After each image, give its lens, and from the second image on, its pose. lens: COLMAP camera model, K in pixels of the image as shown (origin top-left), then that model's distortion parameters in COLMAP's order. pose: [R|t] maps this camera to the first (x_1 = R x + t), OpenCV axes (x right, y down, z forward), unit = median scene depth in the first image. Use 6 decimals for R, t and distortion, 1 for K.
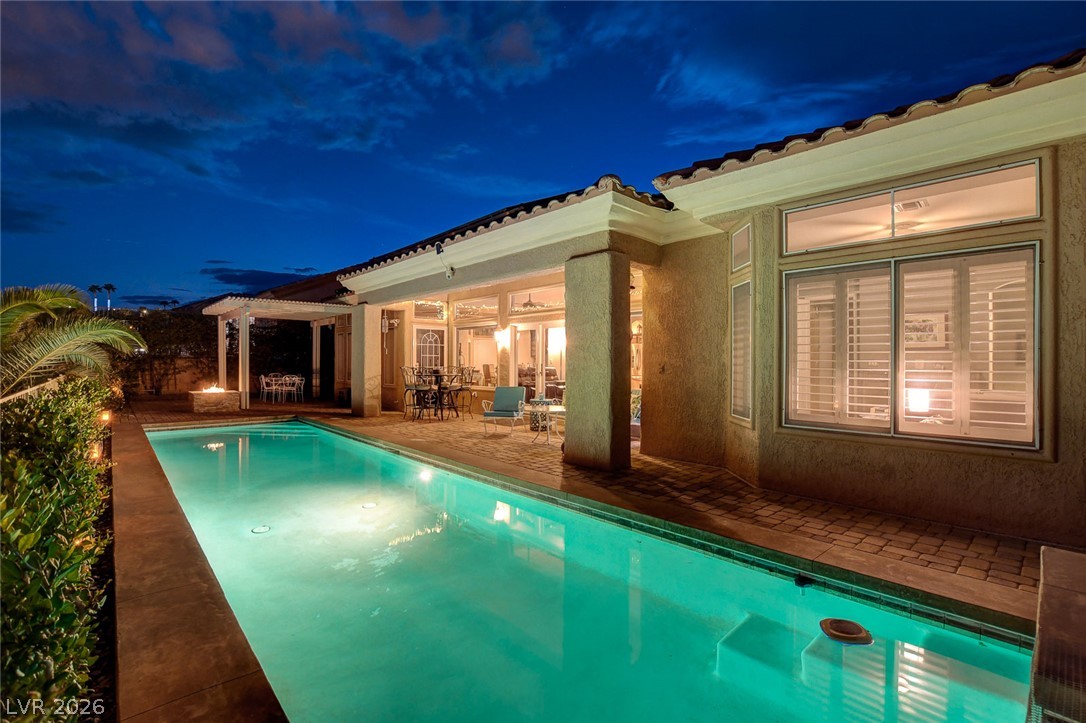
lens RADIAL K [[479.2, 0, 533.1], [0, 479.2, 355.6], [0, 0, 1]] dist [-0.024276, 0.000135]
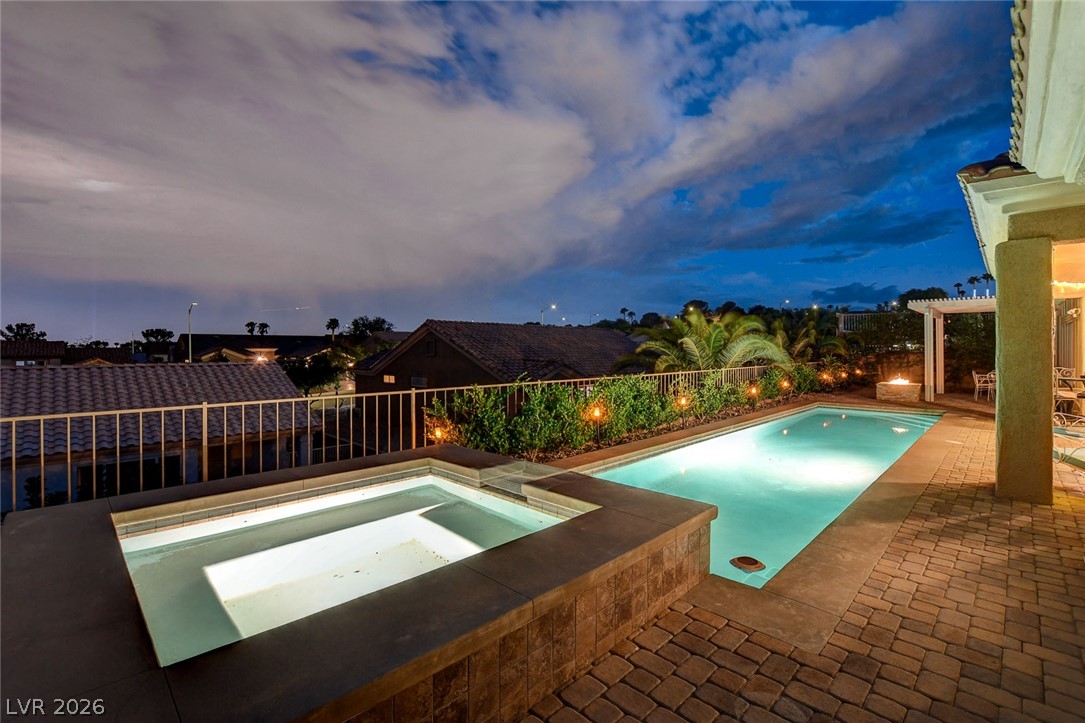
lens RADIAL K [[465.9, 0, 565.9], [0, 465.9, 357.5], [0, 0, 1]] dist [0.000235, -0.010586]
pose [[0.101816, 0.012833, -0.994720, 0.733560], [0.014149, 0.999797, 0.014347, -0.030058], [0.994703, -0.015535, 0.101614, 0.103489]]
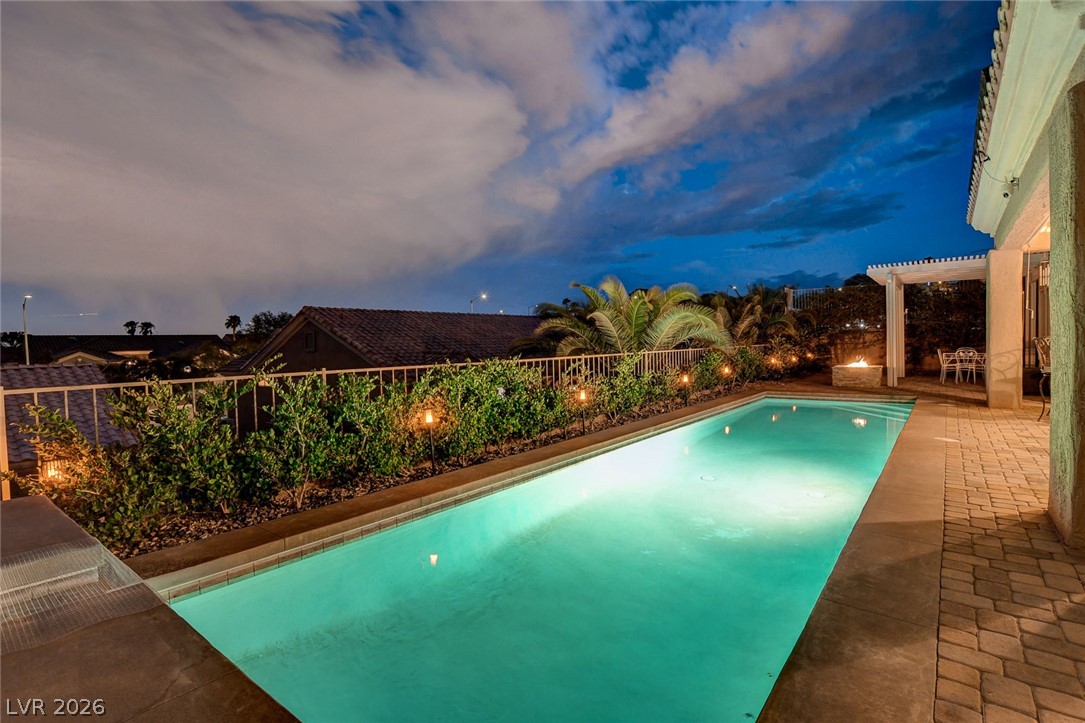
lens RADIAL K [[502.0, 0, 542.5], [0, 502.0, 361.5], [0, 0, 1]] dist [-0.017512, 0.000300]
pose [[0.177654, 0.026154, -0.983745, 0.441829], [0.039656, 0.998645, 0.033711, 0.010125], [0.983294, -0.045001, 0.176376, 0.306887]]
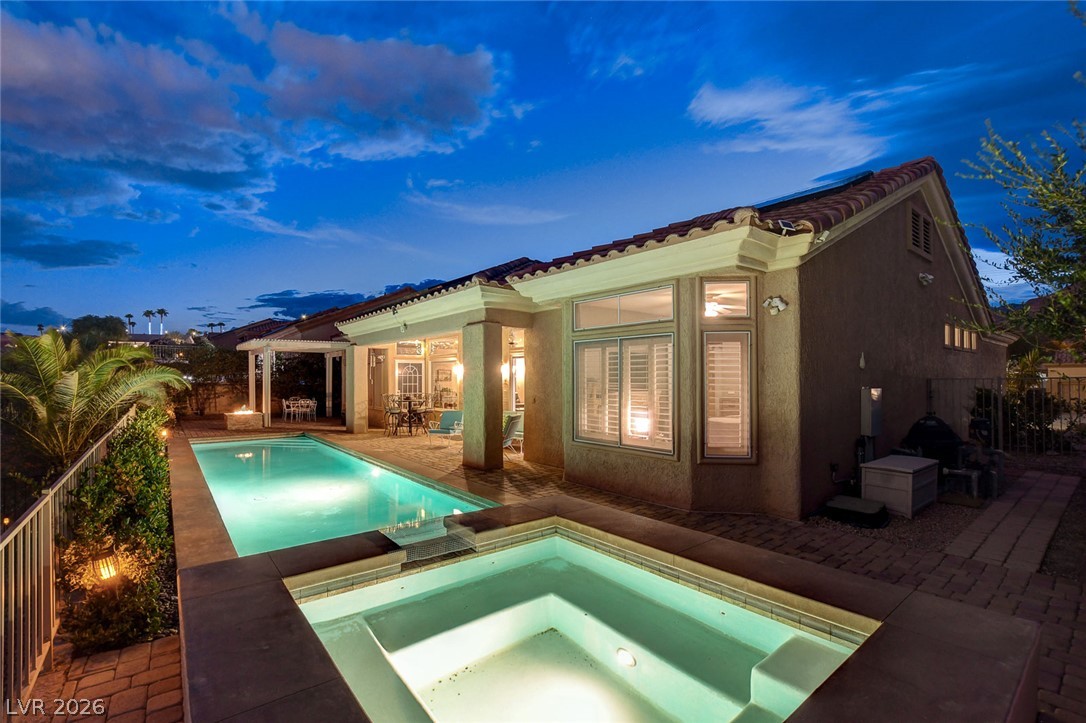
lens RADIAL K [[470.3, 0, 521.5], [0, 470.3, 366.6], [0, 0, 1]] dist [-0.015263, 0.000128]
pose [[0.997029, -0.007708, -0.076642, 0.311287], [0.006577, 0.999866, -0.014996, -0.046860], [0.076747, 0.014447, 0.996946, -0.363199]]
